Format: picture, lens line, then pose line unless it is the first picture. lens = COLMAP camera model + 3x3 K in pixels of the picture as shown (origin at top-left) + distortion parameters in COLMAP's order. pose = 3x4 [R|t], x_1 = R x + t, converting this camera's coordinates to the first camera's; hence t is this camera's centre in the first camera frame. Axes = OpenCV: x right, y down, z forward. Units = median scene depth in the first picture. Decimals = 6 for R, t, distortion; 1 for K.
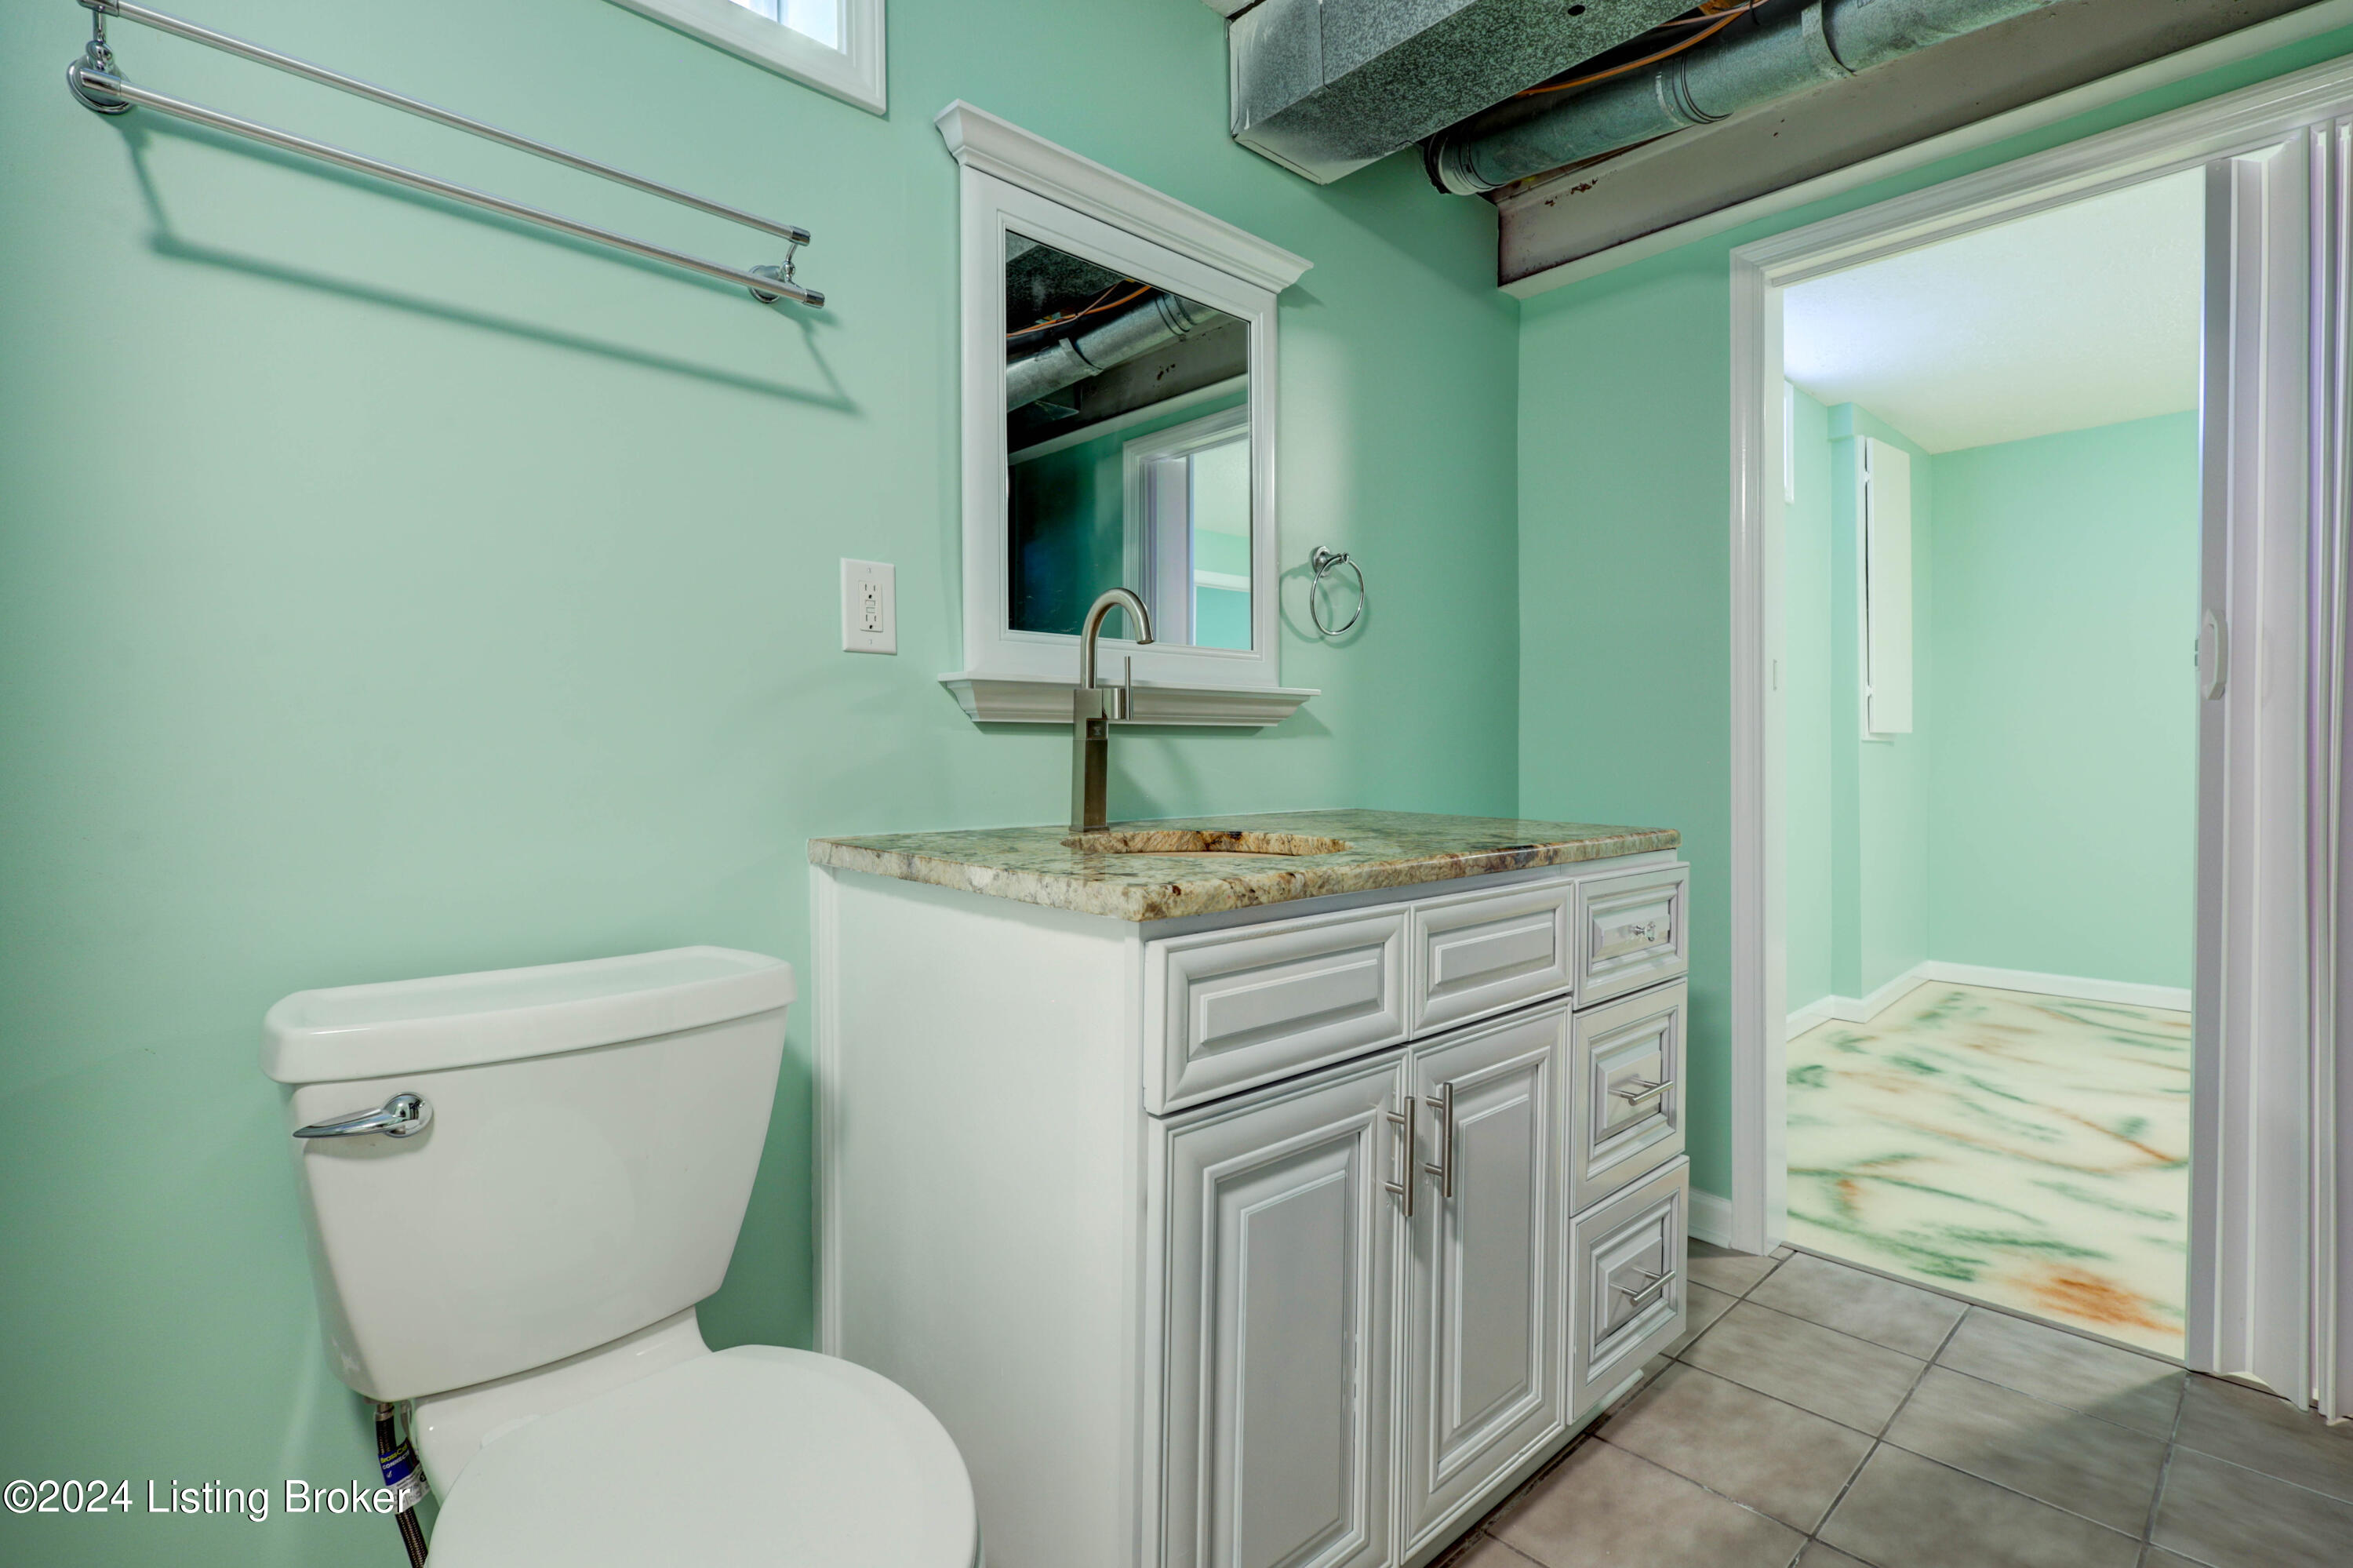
lens RADIAL K [[1110.3, 0, 1176.5], [0, 1110.3, 752.2], [0, 0, 1]] dist [0.000320, 0.000187]
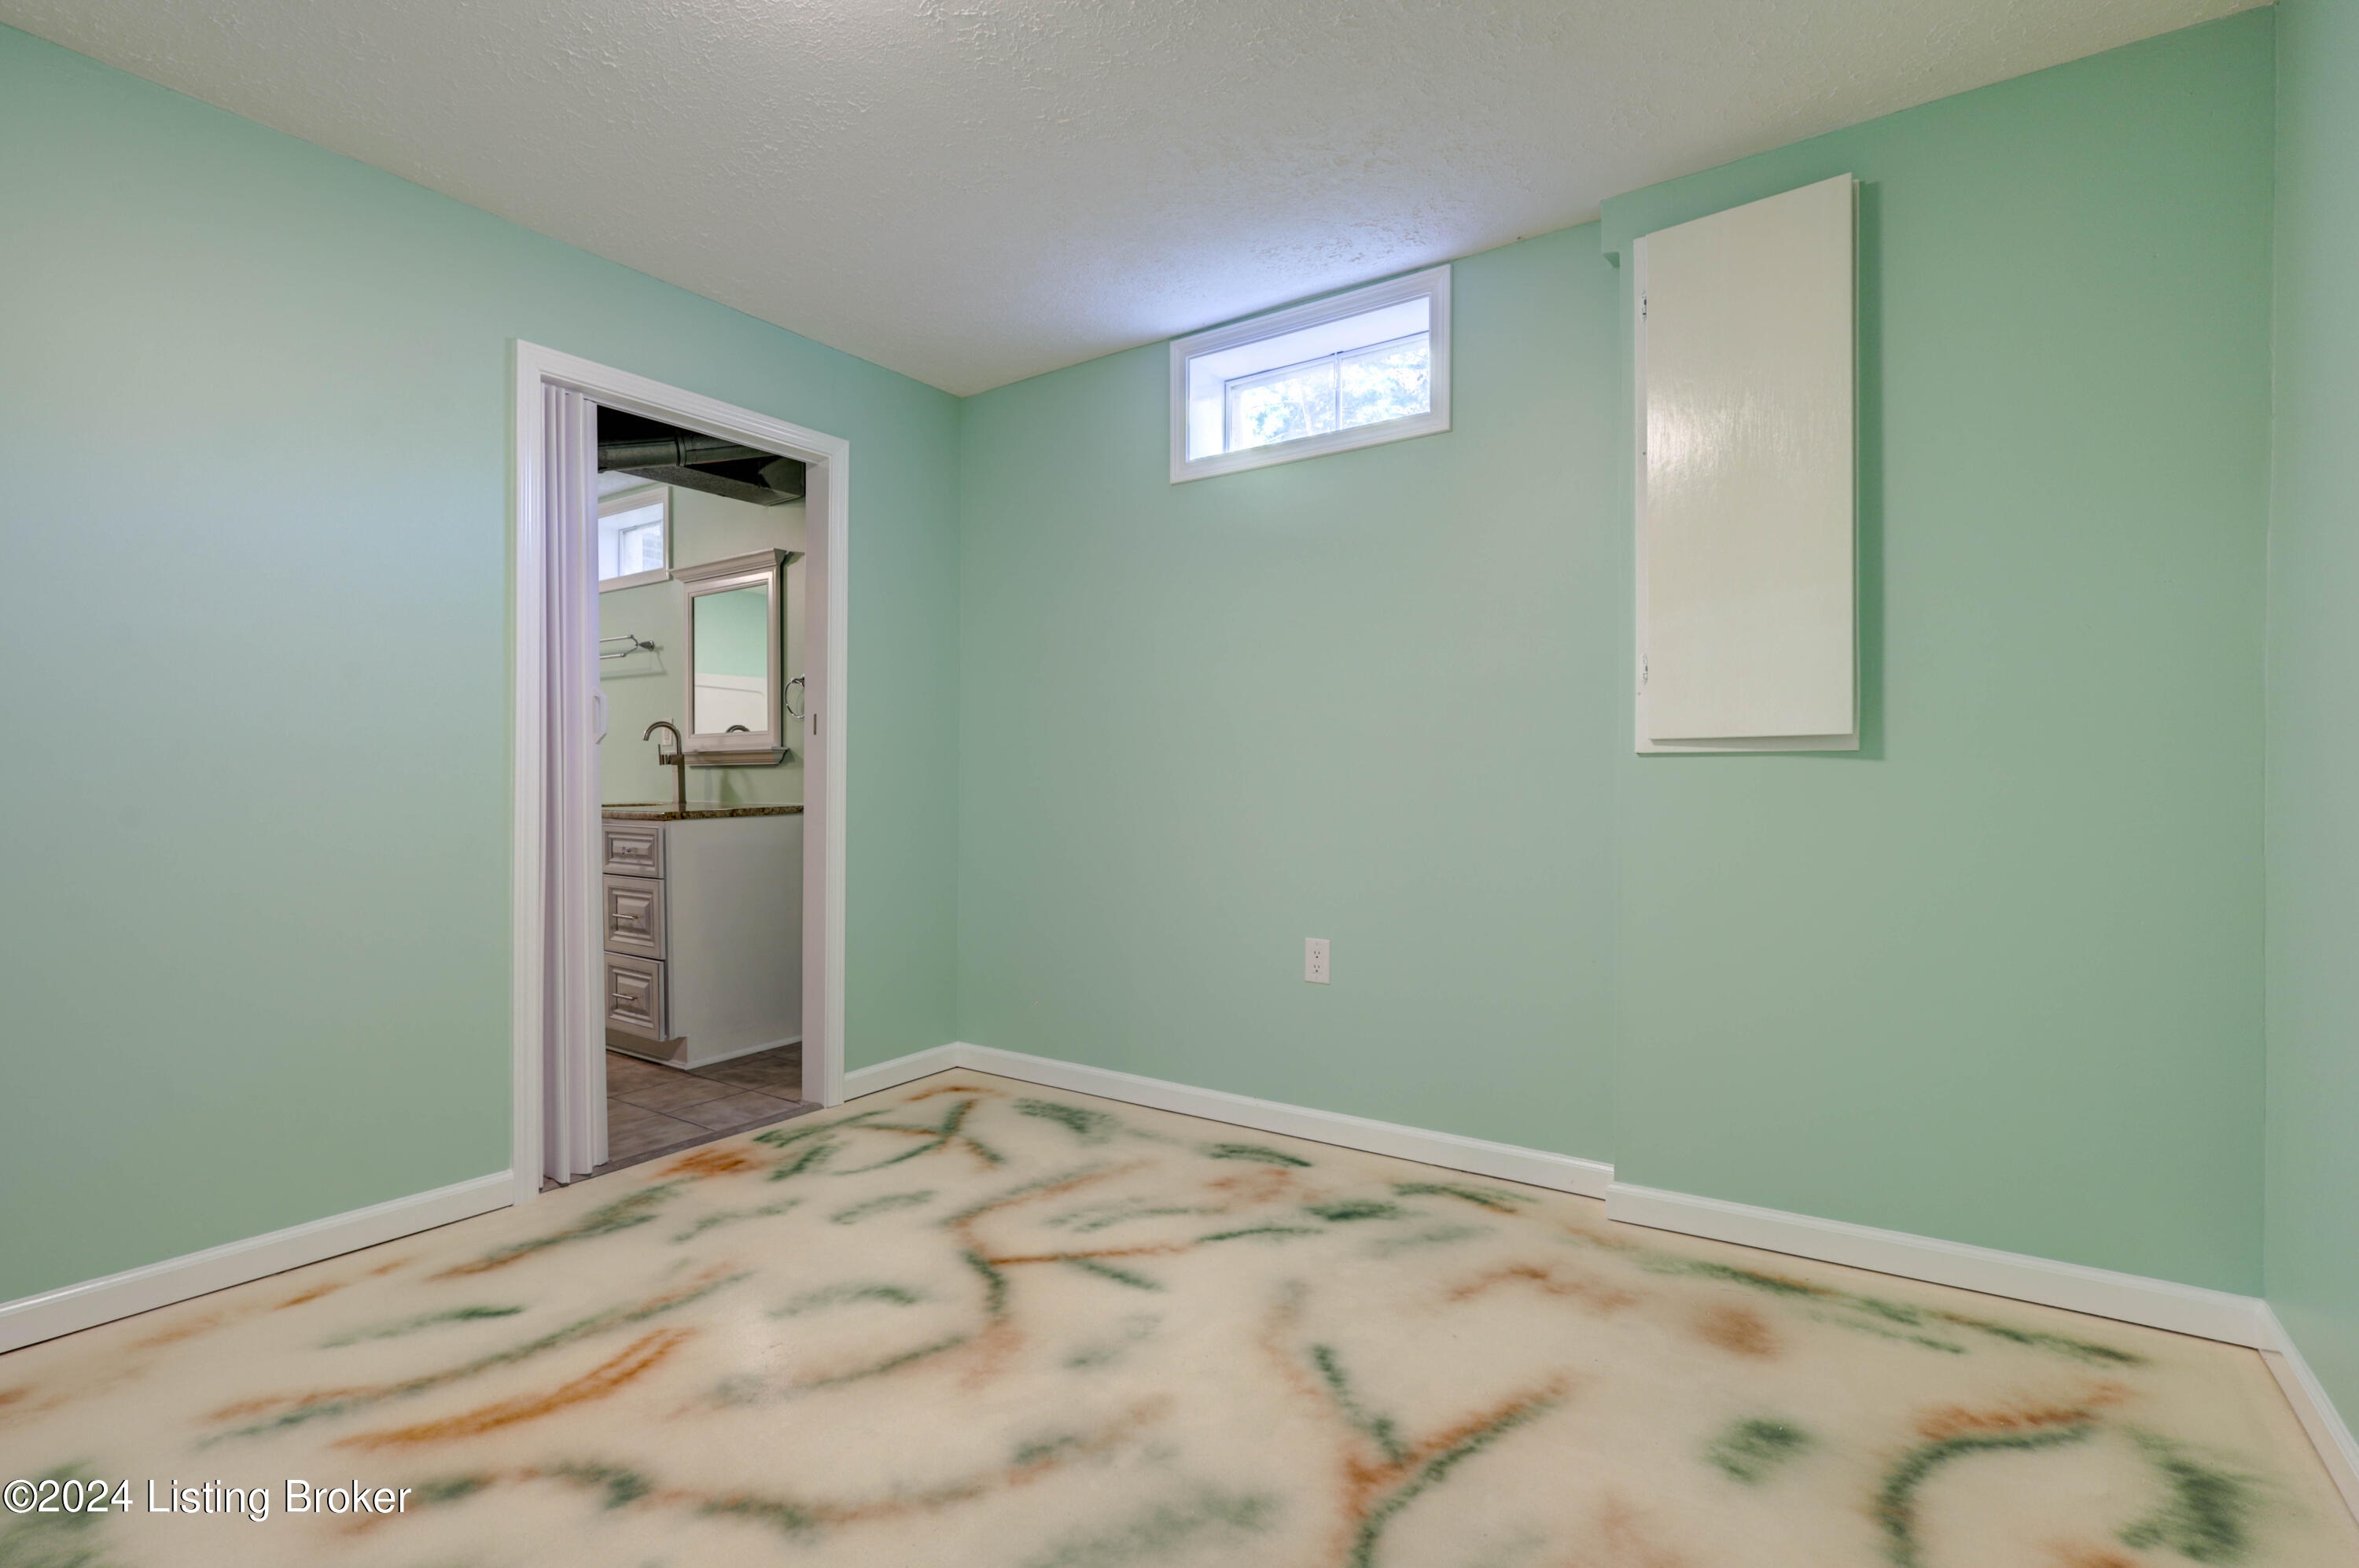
lens RADIAL K [[1097.0, 0, 1179.5], [0, 1097.0, 784.0], [0, 0, 1]] dist [0.000778, 0.000024]
pose [[0.209938, 0.007445, -0.977686, 2.283876], [-0.001023, 0.999972, 0.007396, -0.001824], [0.977714, -0.000552, 0.209940, 1.270950]]
